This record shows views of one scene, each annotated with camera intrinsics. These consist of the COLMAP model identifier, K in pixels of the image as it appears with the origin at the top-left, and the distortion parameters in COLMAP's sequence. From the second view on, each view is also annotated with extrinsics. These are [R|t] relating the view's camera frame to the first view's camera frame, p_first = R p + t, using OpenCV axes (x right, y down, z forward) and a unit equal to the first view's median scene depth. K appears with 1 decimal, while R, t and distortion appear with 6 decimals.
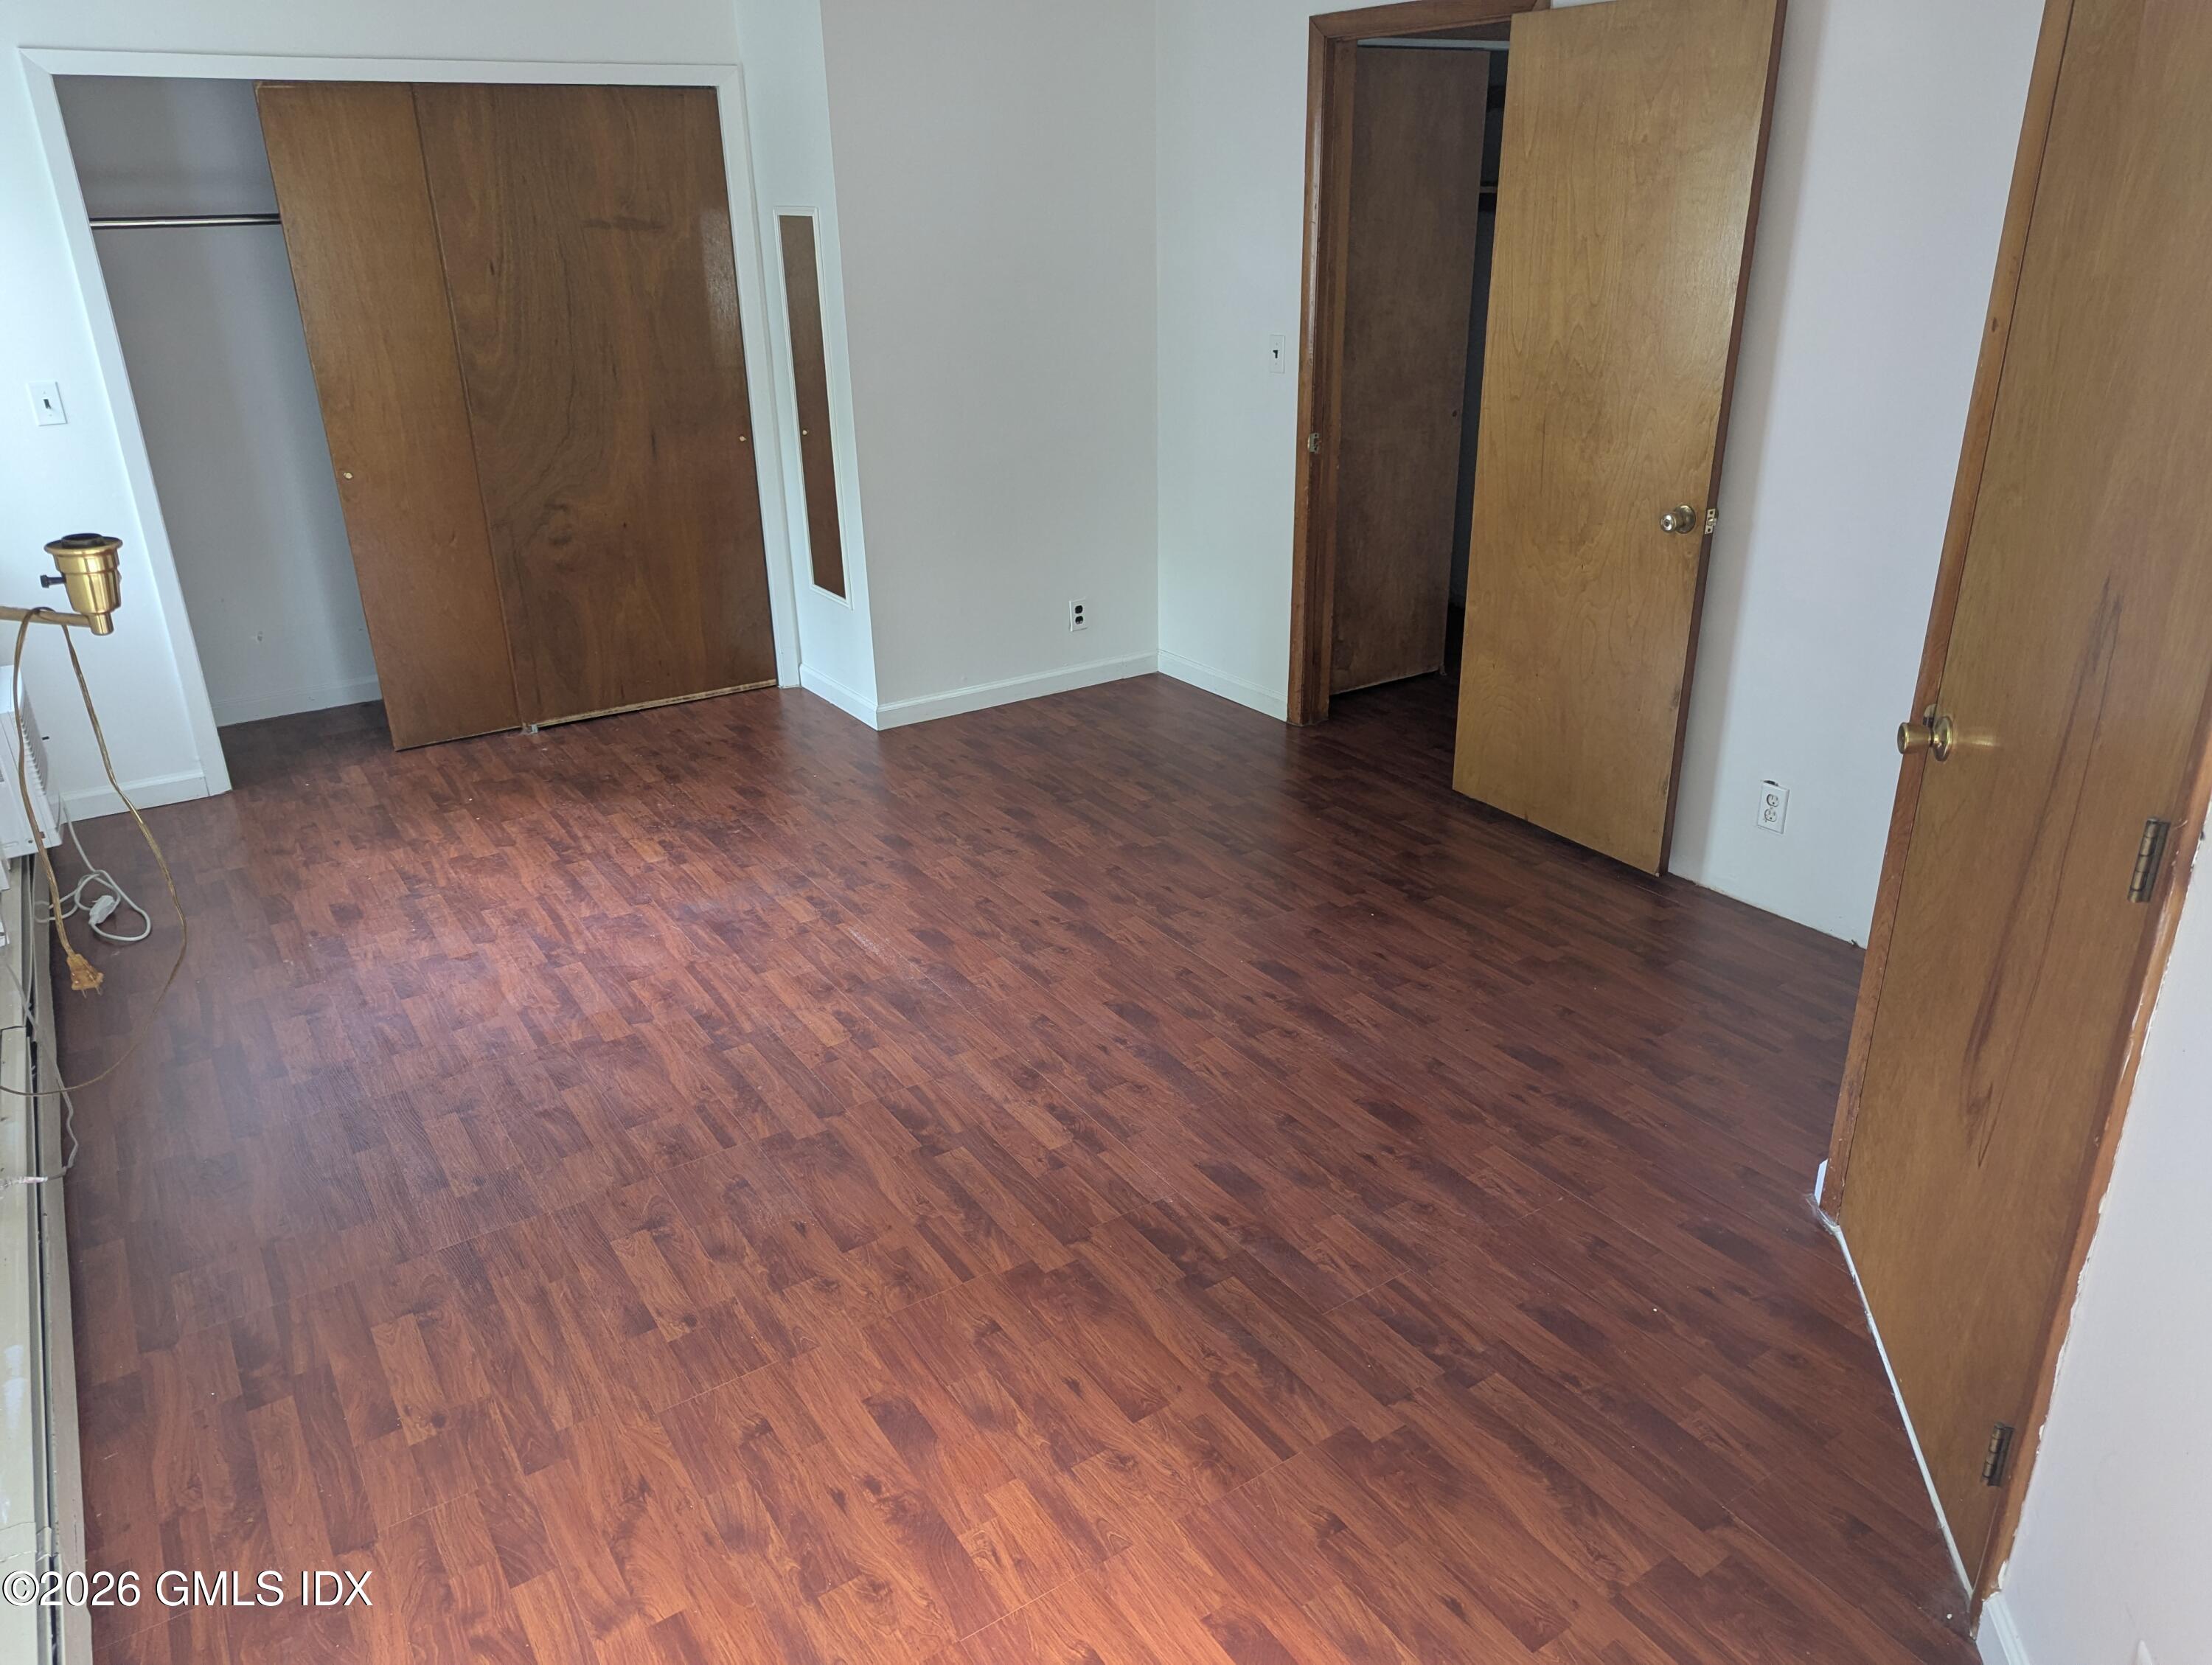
lens RADIAL K [[1554.0, 0, 1106.0], [0, 1554.0, 832.5], [0, 0, 1]] dist [0.068521, -0.067529]
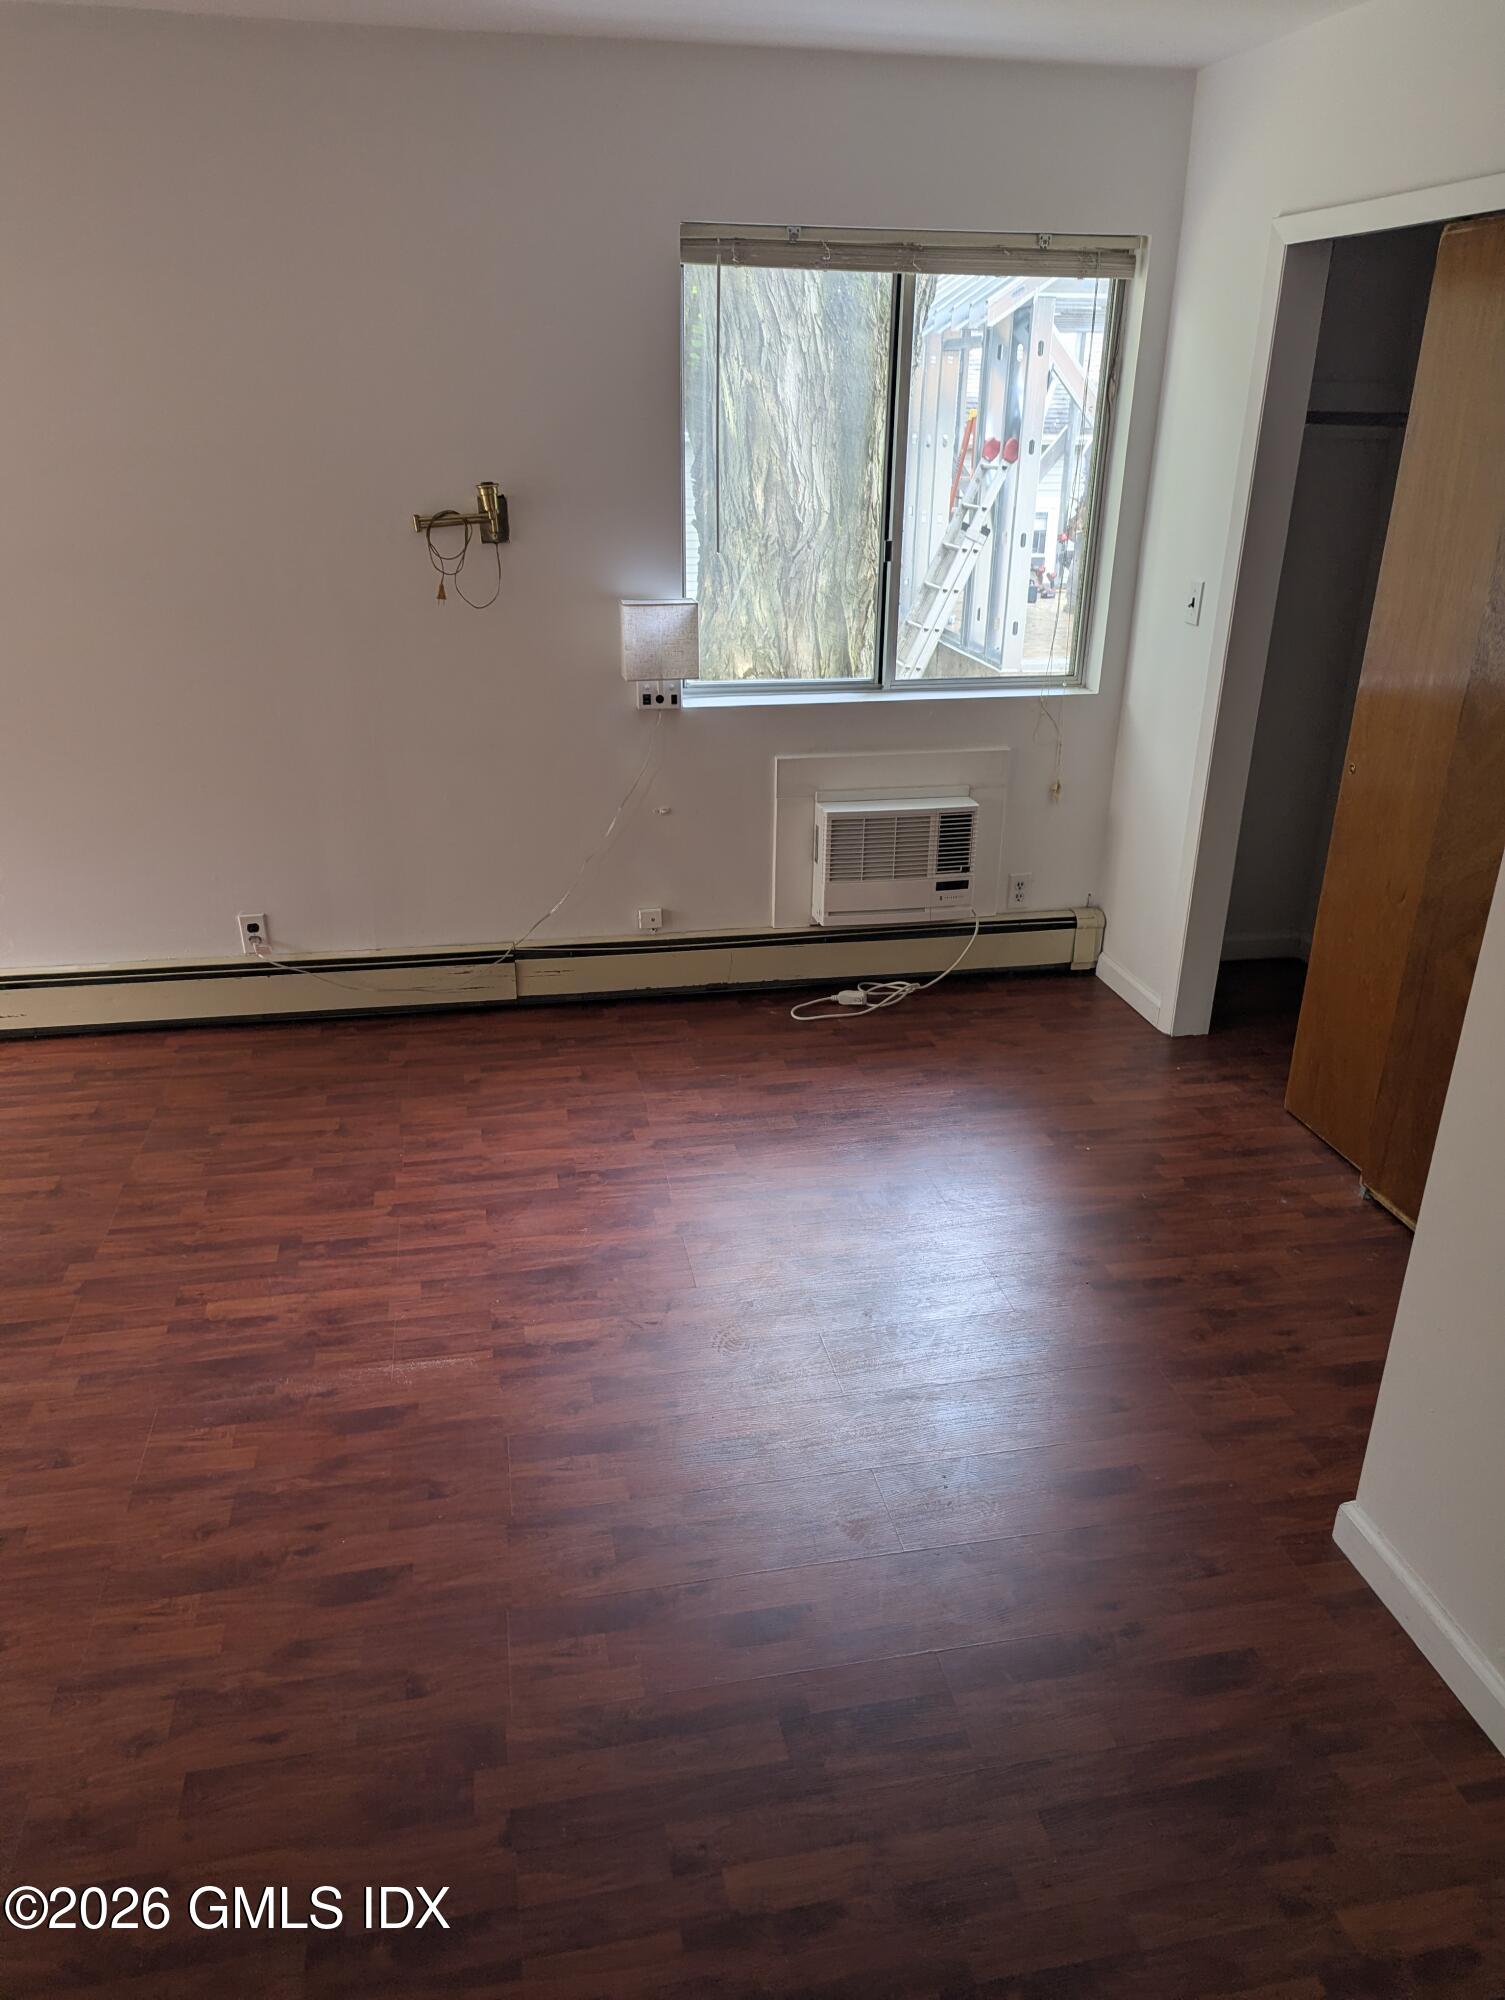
lens RADIAL K [[1405.1, 0, 752.5], [0, 1405.1, 1000.0], [0, 0, 1]] dist [0.068521, -0.067529]
pose [[-0.370316, 0.377764, -0.848623, 0.330297], [-0.361281, 0.783071, 0.506237, -0.516072], [0.855770, 0.494059, -0.153505, 1.235418]]
